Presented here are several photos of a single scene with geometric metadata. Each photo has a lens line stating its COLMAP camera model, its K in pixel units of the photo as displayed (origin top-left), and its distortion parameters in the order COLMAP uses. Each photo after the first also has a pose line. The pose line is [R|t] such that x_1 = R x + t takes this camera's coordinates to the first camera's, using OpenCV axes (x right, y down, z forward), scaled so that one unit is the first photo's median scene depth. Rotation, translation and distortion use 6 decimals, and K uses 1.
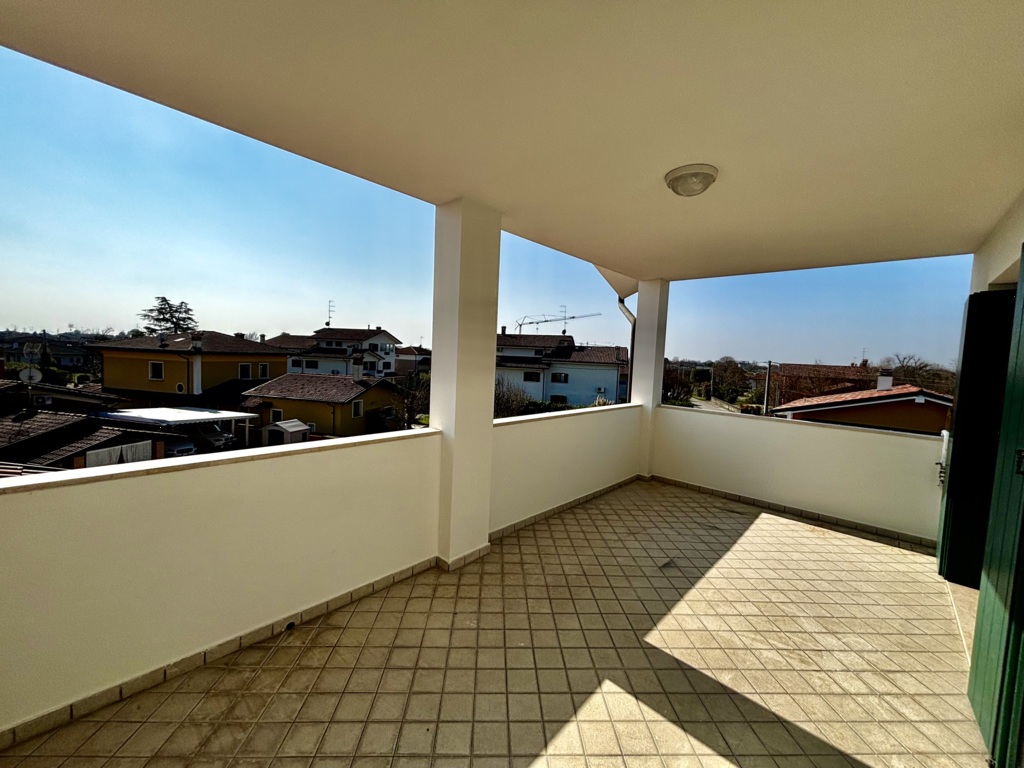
lens RADIAL K [[410.5, 0, 511.8], [0, 410.5, 381.1], [0, 0, 1]] dist [0.001408, 0.000320]
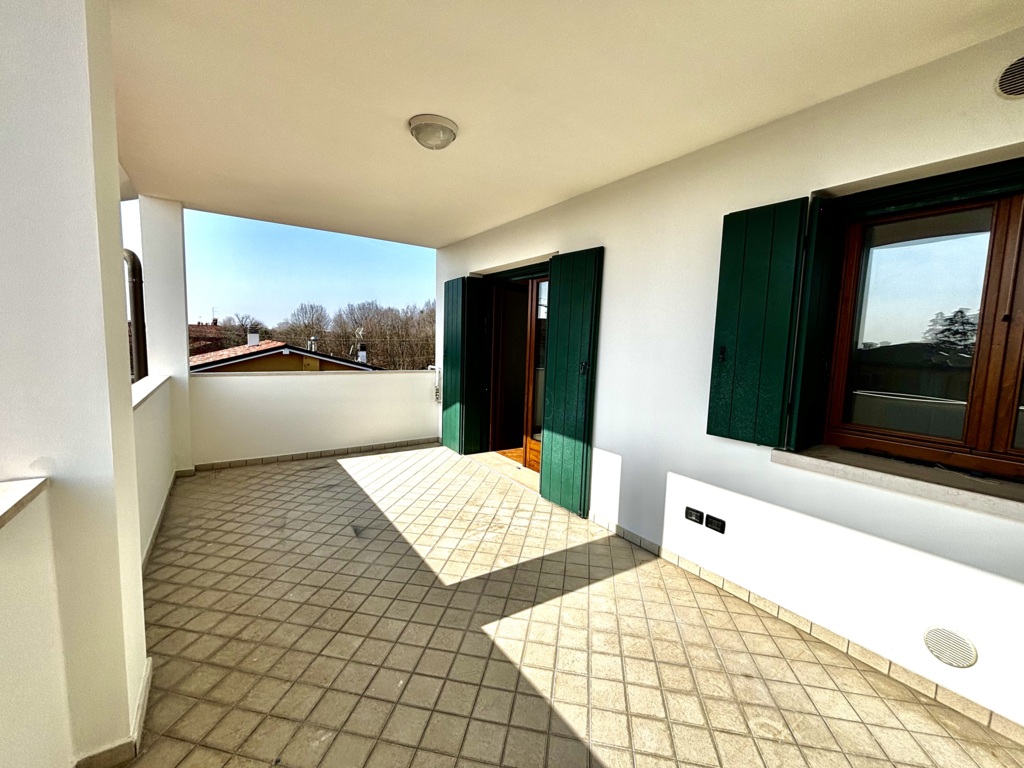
lens RADIAL K [[411.8, 0, 510.6], [0, 411.8, 381.3], [0, 0, 1]] dist [-0.011662, 0.000012]
pose [[0.224987, -0.134242, 0.965070, -0.376131], [0.037254, 0.990925, 0.129154, -0.005478], [-0.973649, 0.006895, 0.227946, 0.397213]]
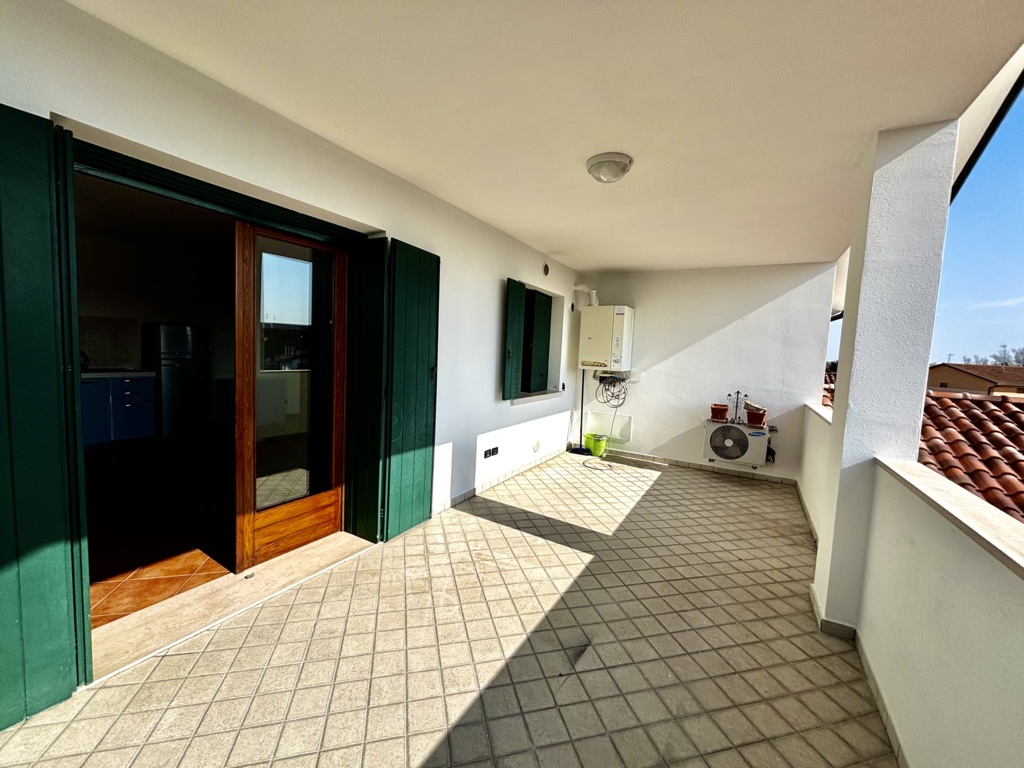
lens RADIAL K [[411.8, 0, 510.6], [0, 411.8, 381.3], [0, 0, 1]] dist [-0.011662, 0.000012]
pose [[-0.972628, -0.075043, -0.219917, 0.590632], [-0.104753, 0.986394, 0.126703, -0.026807], [0.207417, 0.146272, -0.967255, 1.386914]]
